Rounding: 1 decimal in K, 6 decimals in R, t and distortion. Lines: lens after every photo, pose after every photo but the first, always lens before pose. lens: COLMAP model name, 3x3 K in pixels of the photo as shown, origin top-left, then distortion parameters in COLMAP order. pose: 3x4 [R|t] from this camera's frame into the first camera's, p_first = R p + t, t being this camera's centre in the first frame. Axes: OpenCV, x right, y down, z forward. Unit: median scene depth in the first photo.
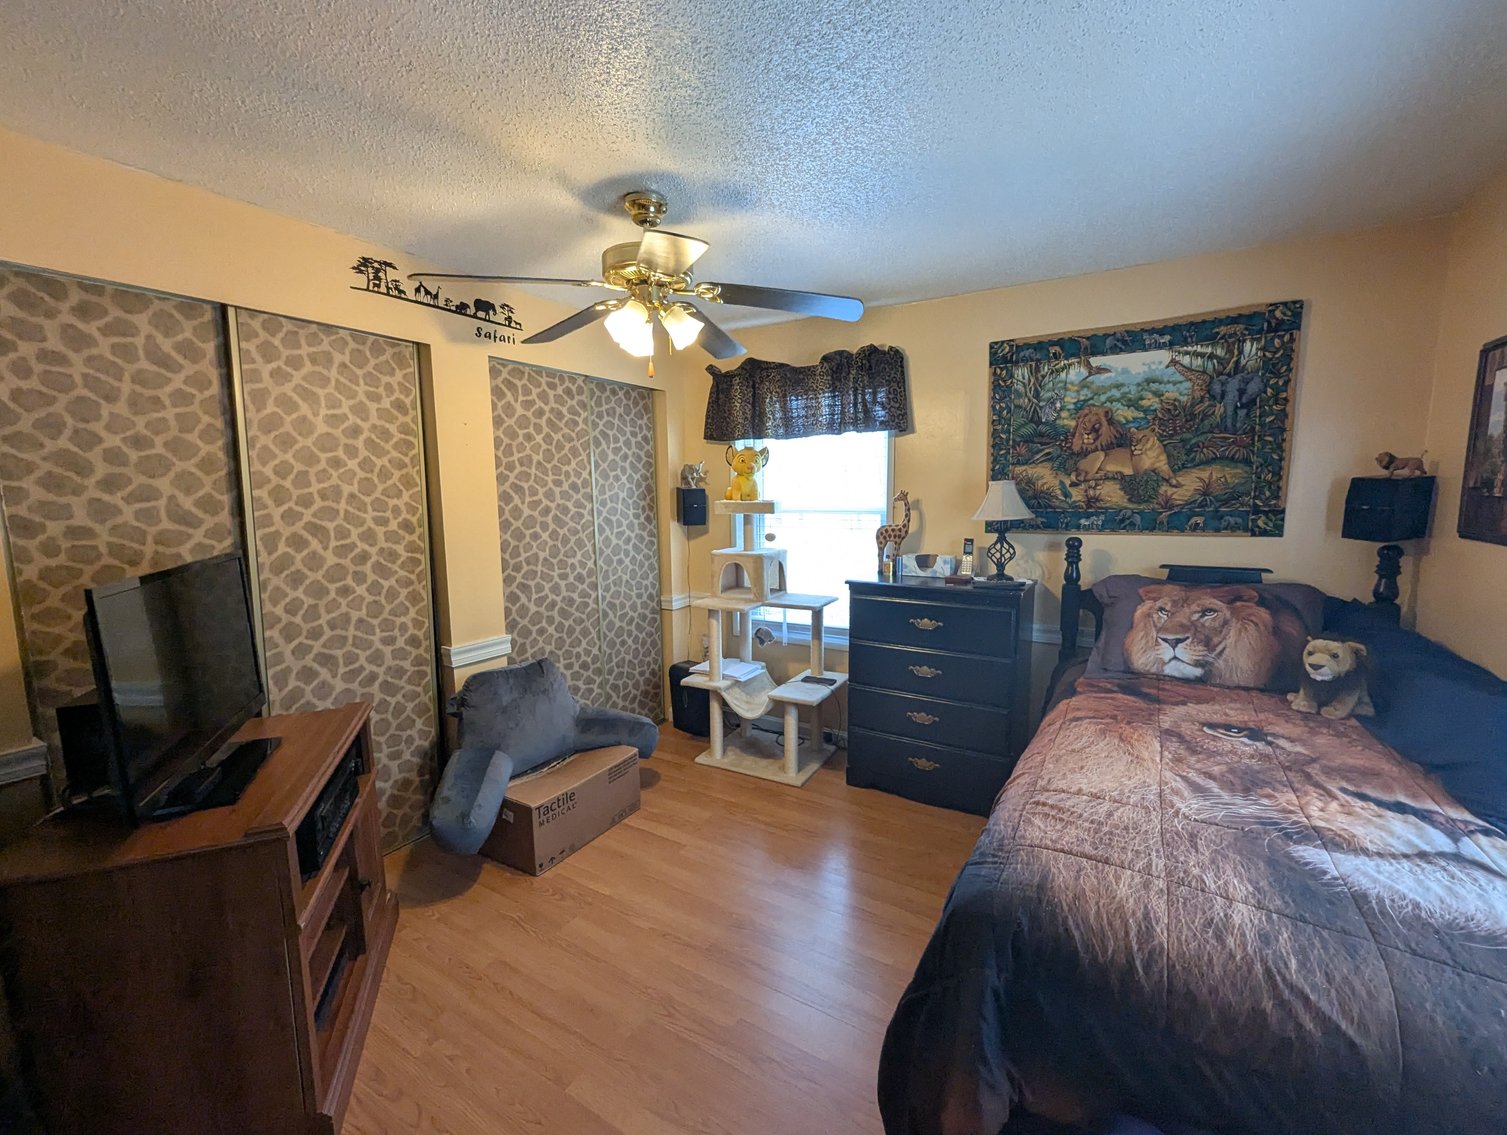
lens RADIAL K [[627.2, 0, 753.0], [0, 627.2, 567.8], [0, 0, 1]] dist [0.002768, -0.000292]
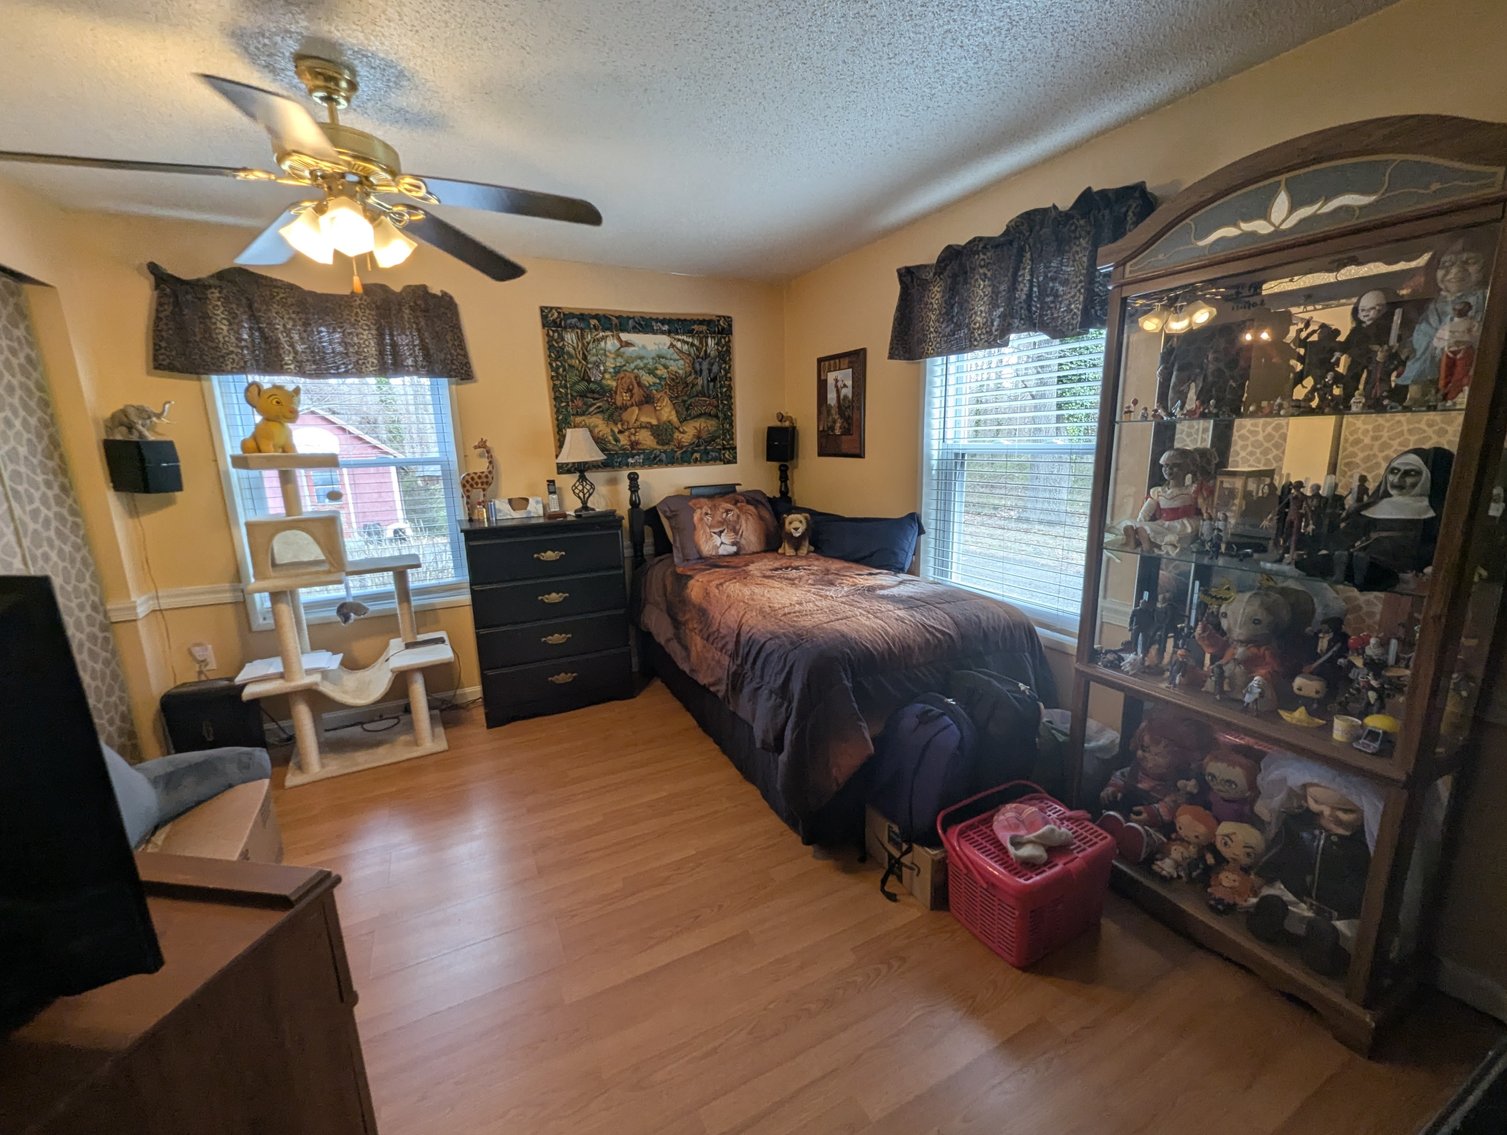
lens RADIAL K [[627.2, 0, 754.7], [0, 627.2, 570.0], [0, 0, 1]] dist [0.002768, -0.000292]
pose [[0.524414, -0.178047, 0.832640, -0.473645], [0.127812, 0.983273, 0.129760, 0.015050], [-0.841816, 0.038373, 0.538399, 0.079633]]
